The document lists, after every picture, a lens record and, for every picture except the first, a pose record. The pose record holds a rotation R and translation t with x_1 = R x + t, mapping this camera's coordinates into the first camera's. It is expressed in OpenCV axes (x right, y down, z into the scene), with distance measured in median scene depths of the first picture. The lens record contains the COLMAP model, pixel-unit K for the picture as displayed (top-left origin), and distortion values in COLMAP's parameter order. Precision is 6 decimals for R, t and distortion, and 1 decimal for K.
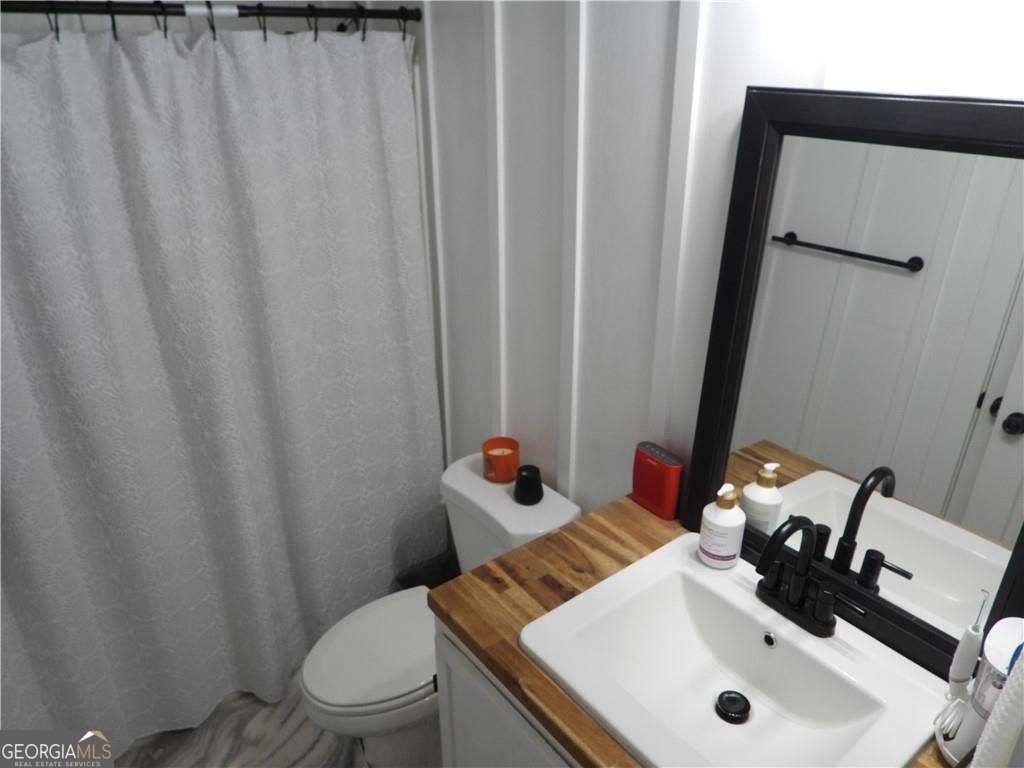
lens RADIAL K [[731.8, 0, 511.9], [0, 731.8, 384.3], [0, 0, 1]] dist [-0.015797, 0.004605]
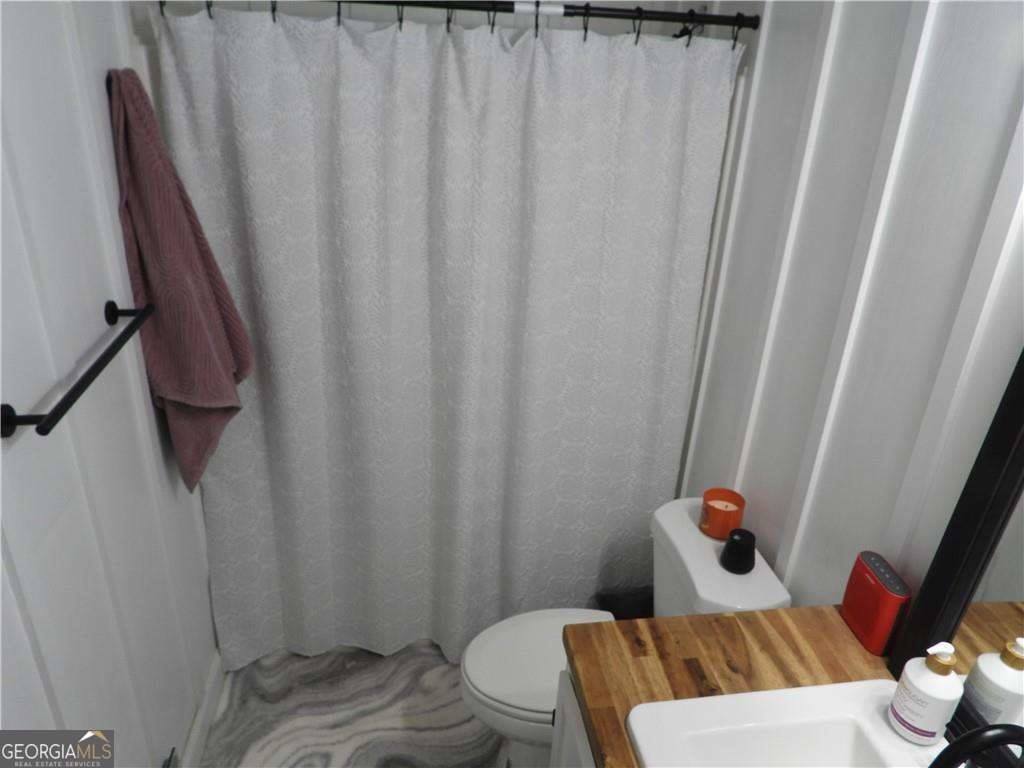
lens RADIAL K [[731.8, 0, 511.4], [0, 731.8, 384.8], [0, 0, 1]] dist [-0.015797, 0.004605]
pose [[0.871868, 0.252156, -0.419837, 0.117076], [-0.252349, 0.966006, 0.056138, -0.043858], [0.419721, 0.057000, 0.905861, 0.072595]]
